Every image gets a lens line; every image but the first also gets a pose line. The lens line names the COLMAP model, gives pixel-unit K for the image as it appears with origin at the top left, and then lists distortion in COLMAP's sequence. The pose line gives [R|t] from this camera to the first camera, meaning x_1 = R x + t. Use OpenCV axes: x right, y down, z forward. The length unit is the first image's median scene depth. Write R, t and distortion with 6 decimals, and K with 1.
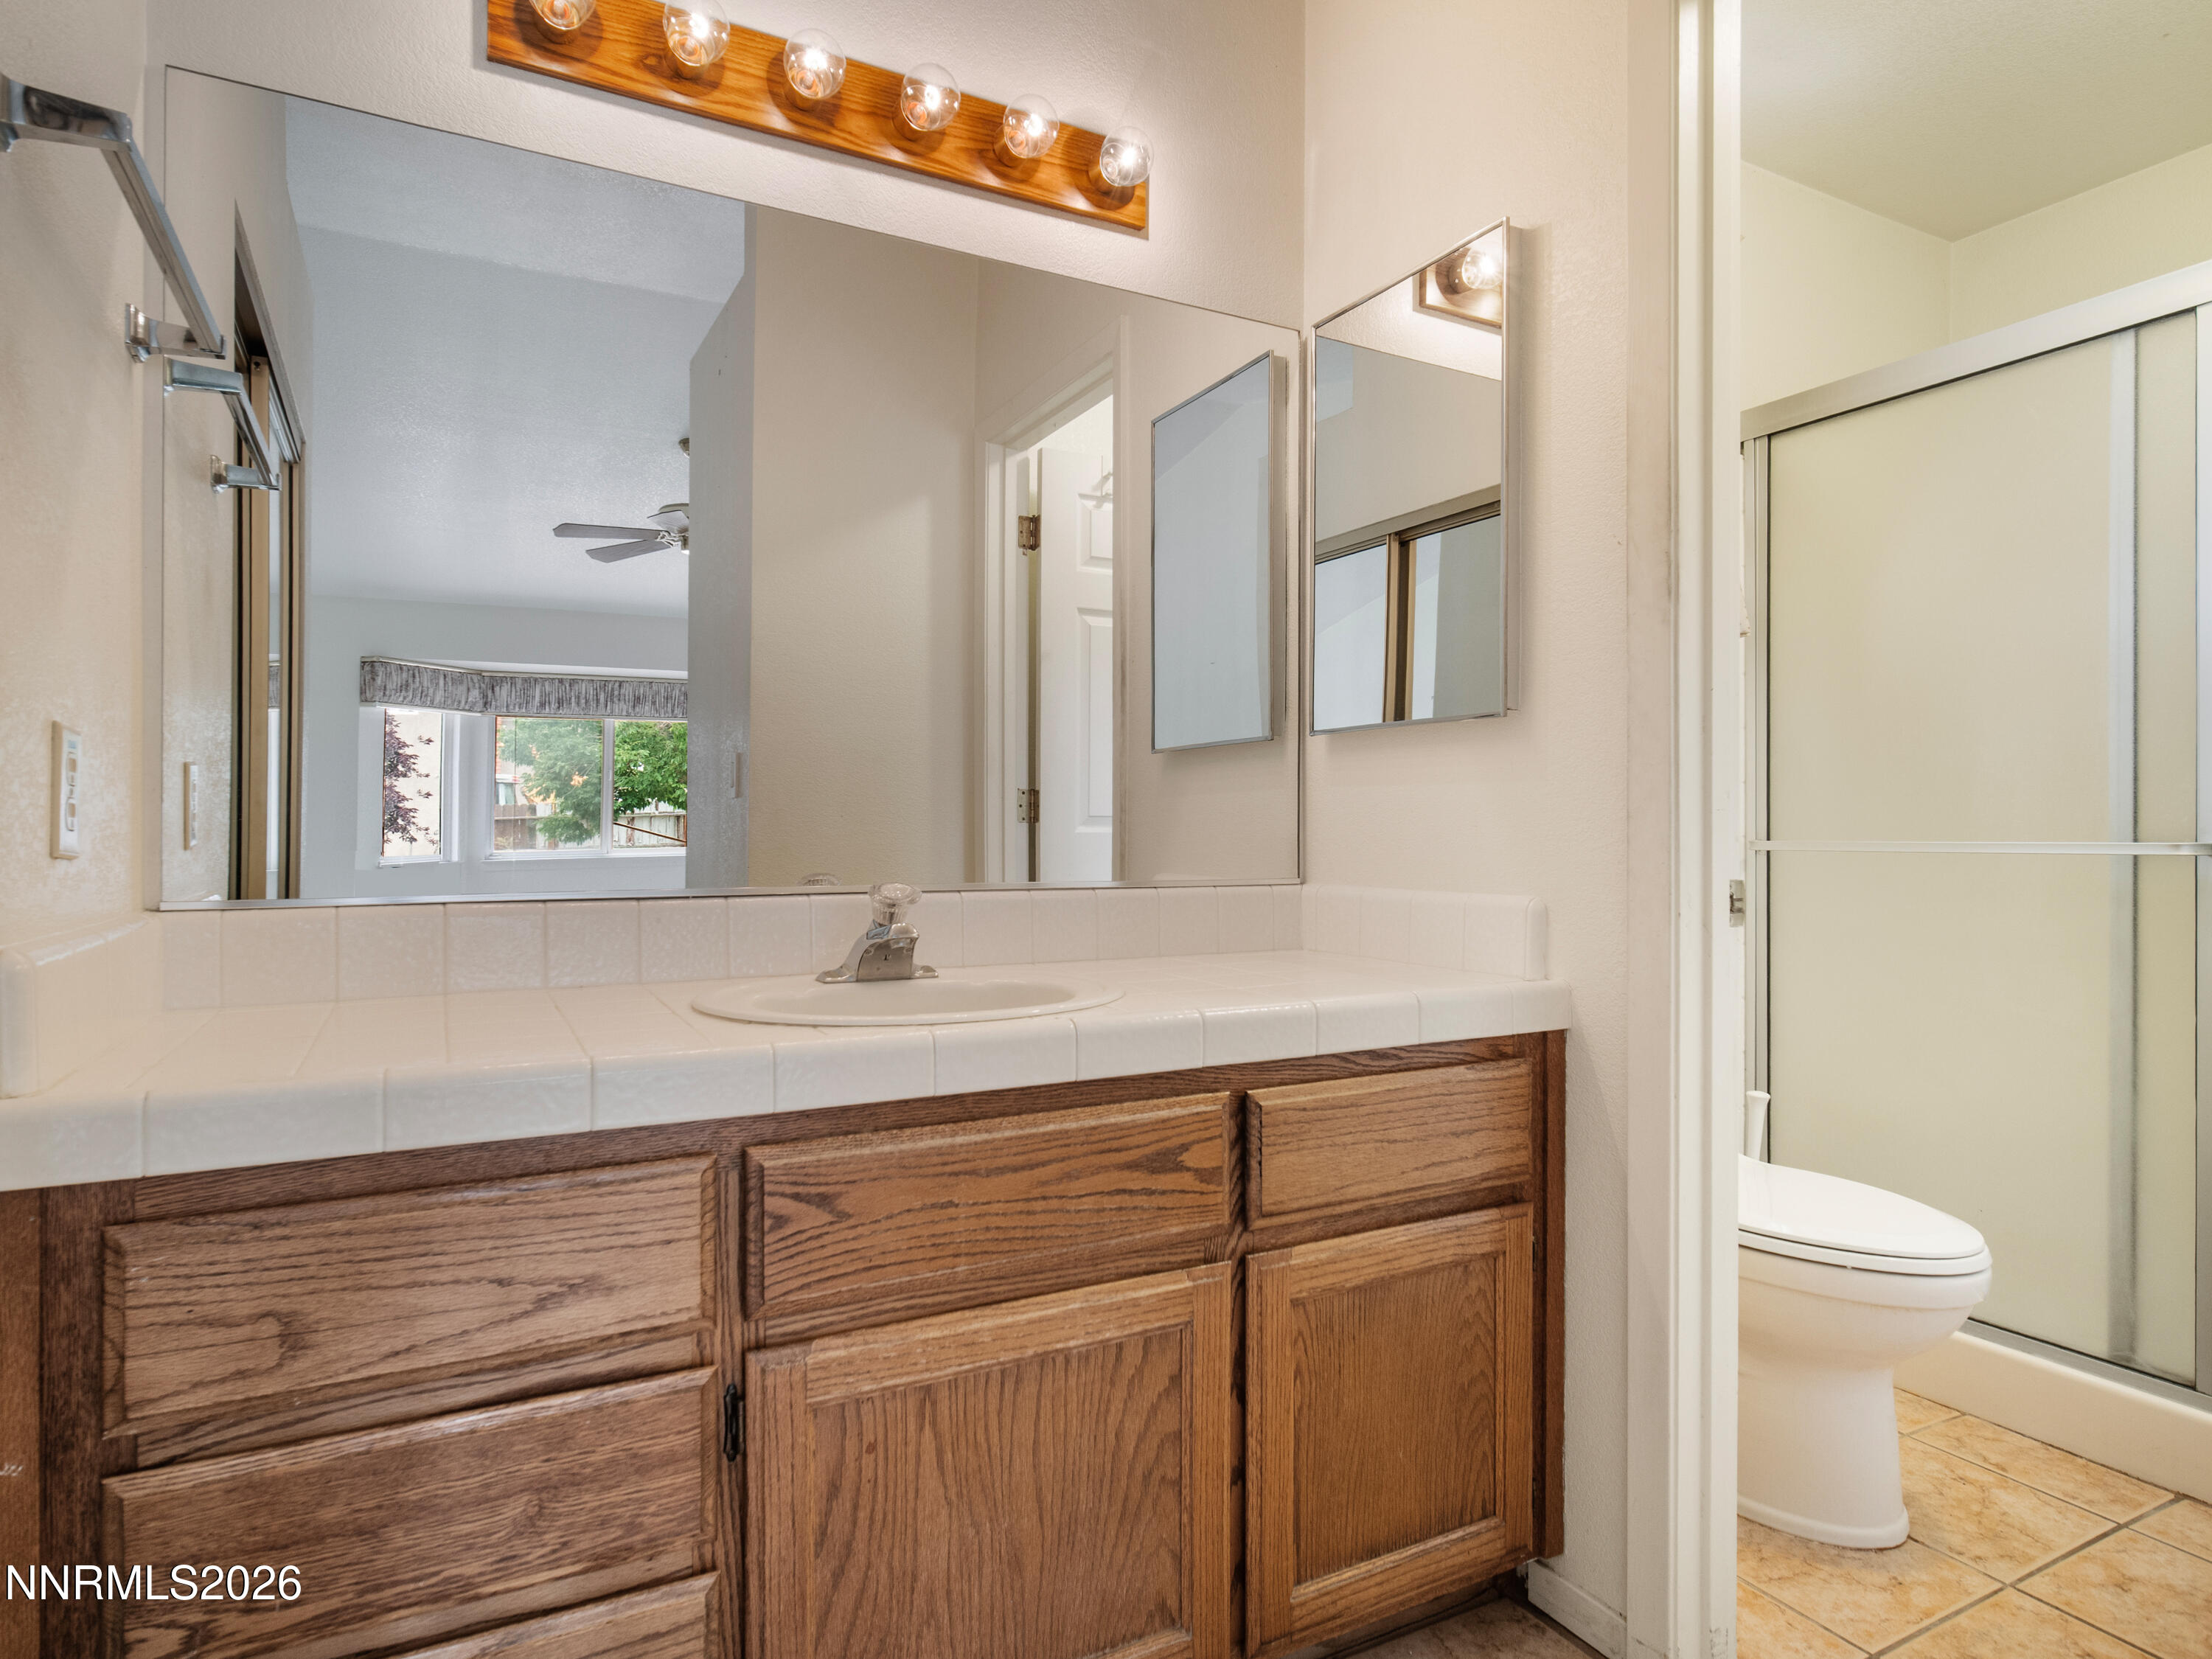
lens RADIAL K [[1194.5, 0, 1097.5], [0, 1194.5, 815.3], [0, 0, 1]] dist [-0.013318, 0.001612]
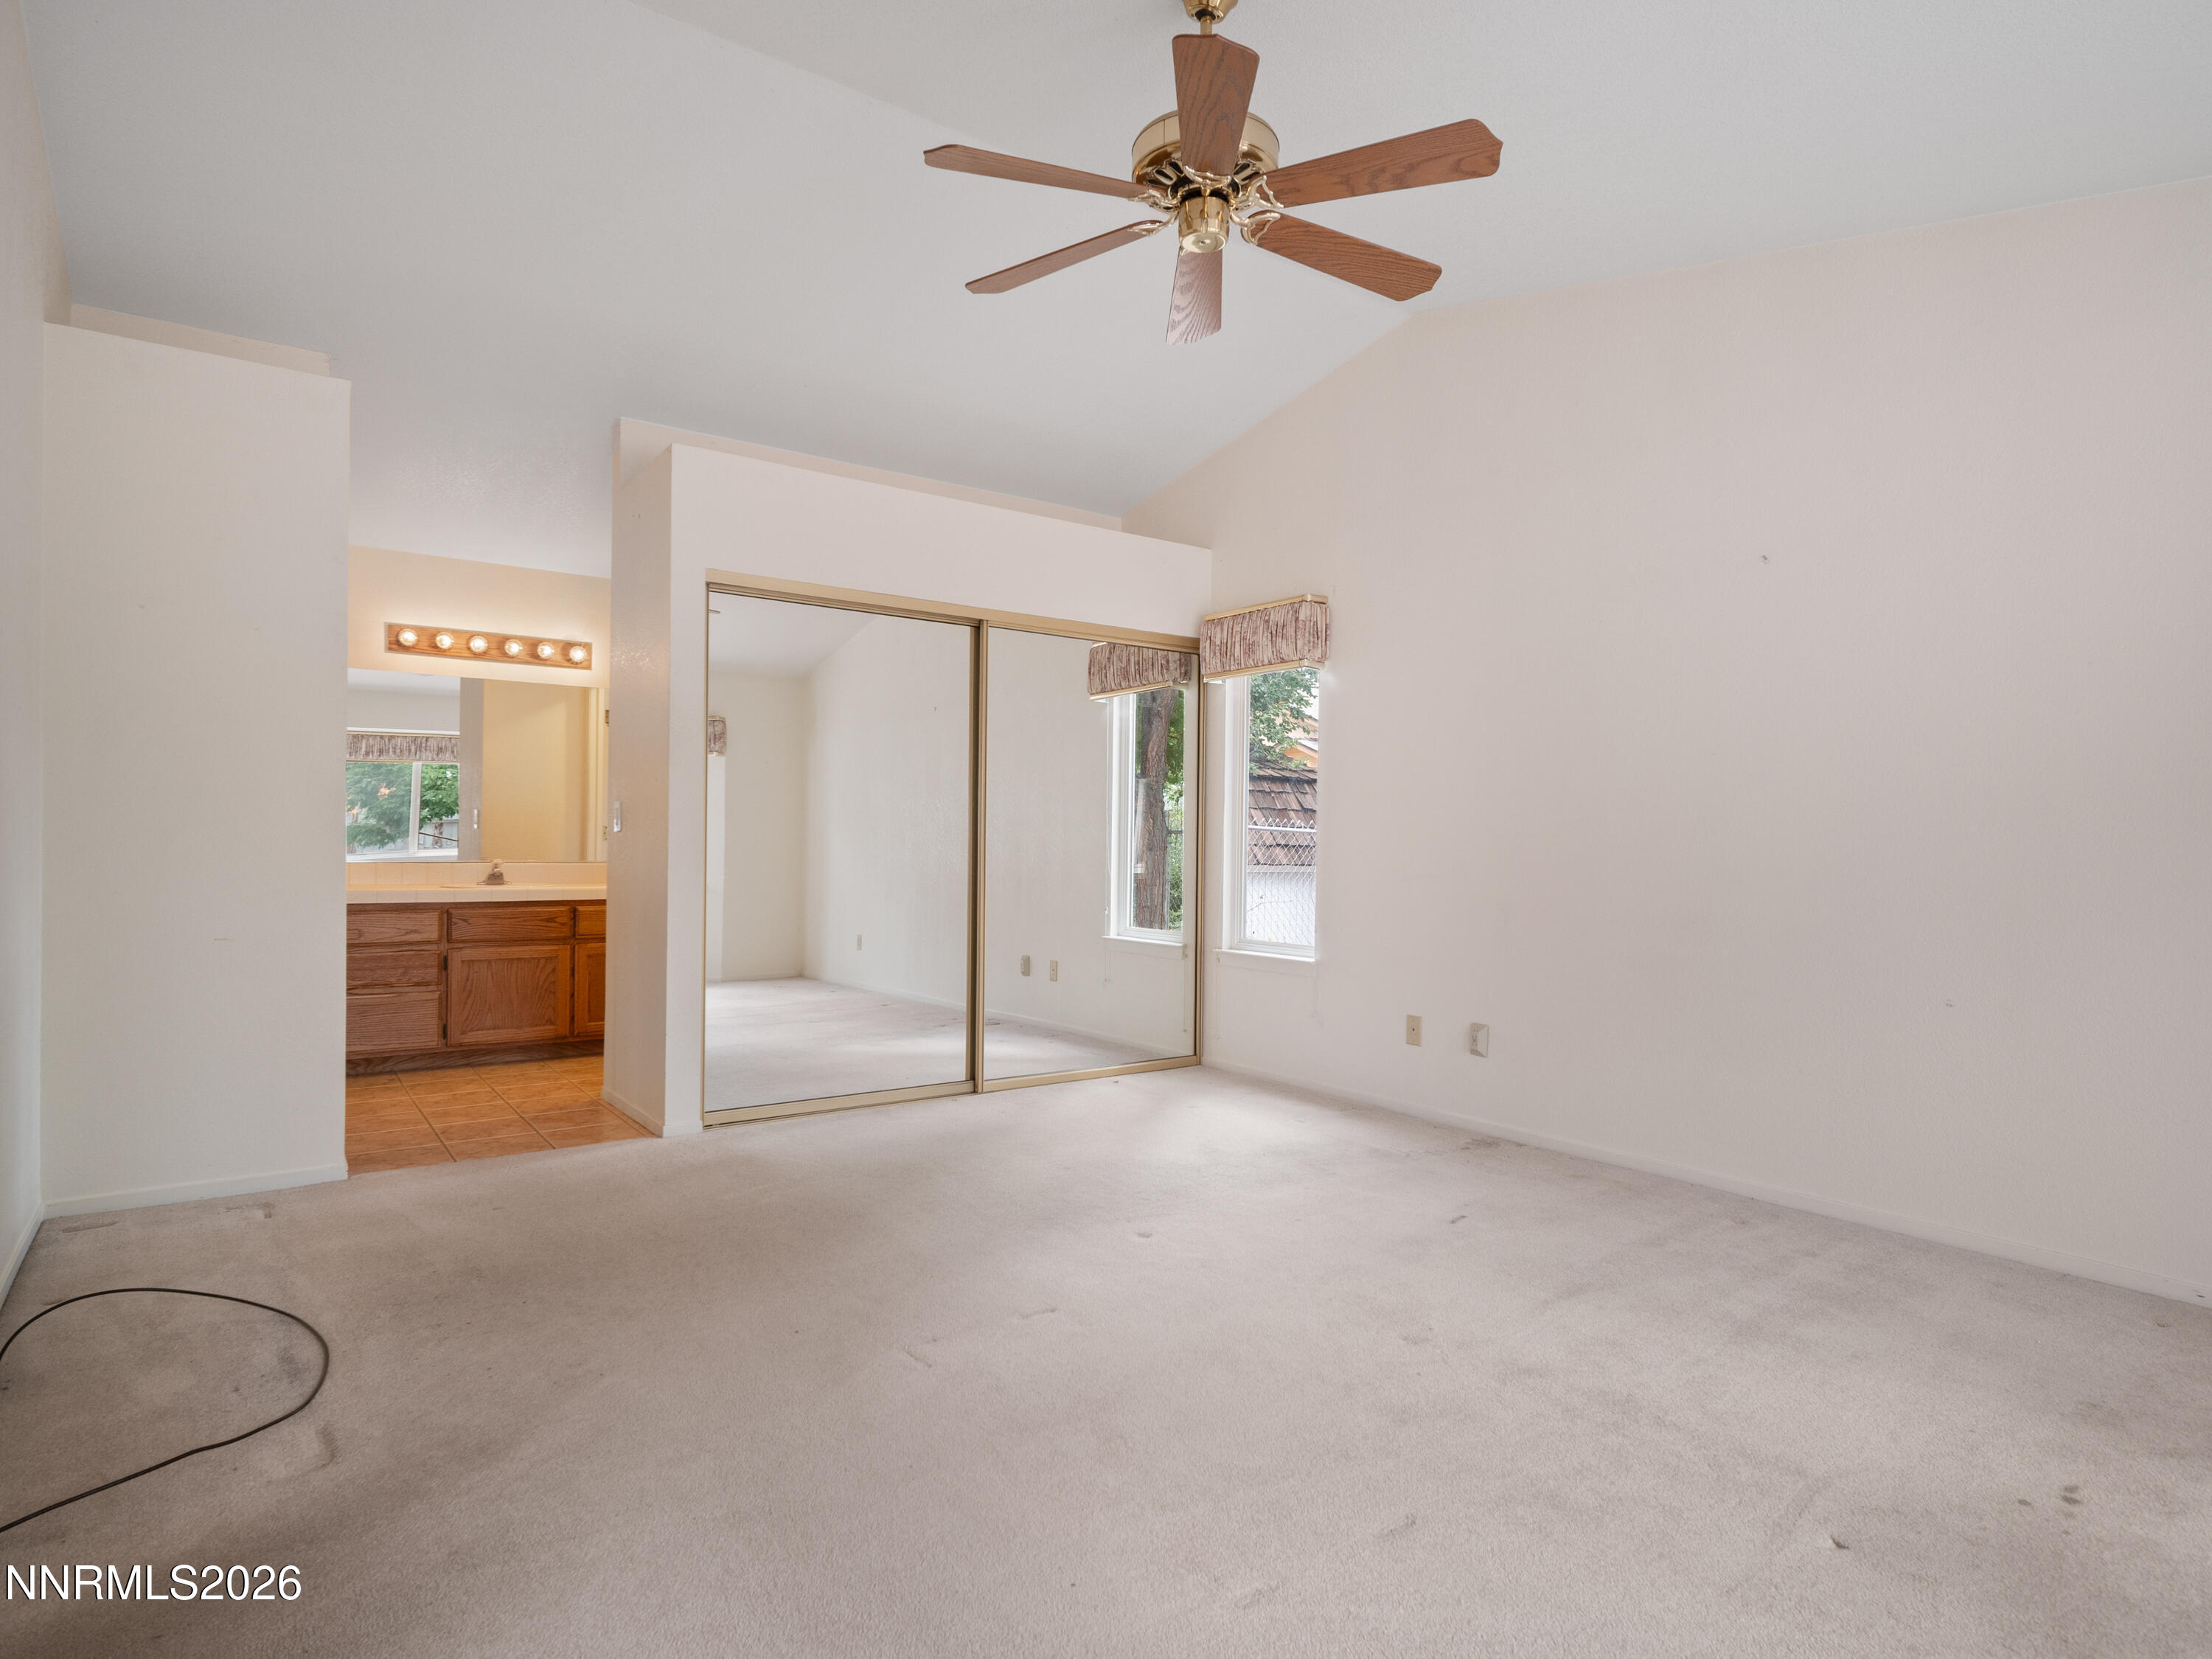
lens RADIAL K [[1214.3, 0, 1107.5], [0, 1214.3, 861.6], [0, 0, 1]] dist [0.004072, 0.000266]
pose [[0.991545, 0.015237, 0.128863, 1.493983], [-0.018257, 0.999585, 0.022286, -0.069849], [-0.128470, -0.024450, 0.991412, -3.689247]]
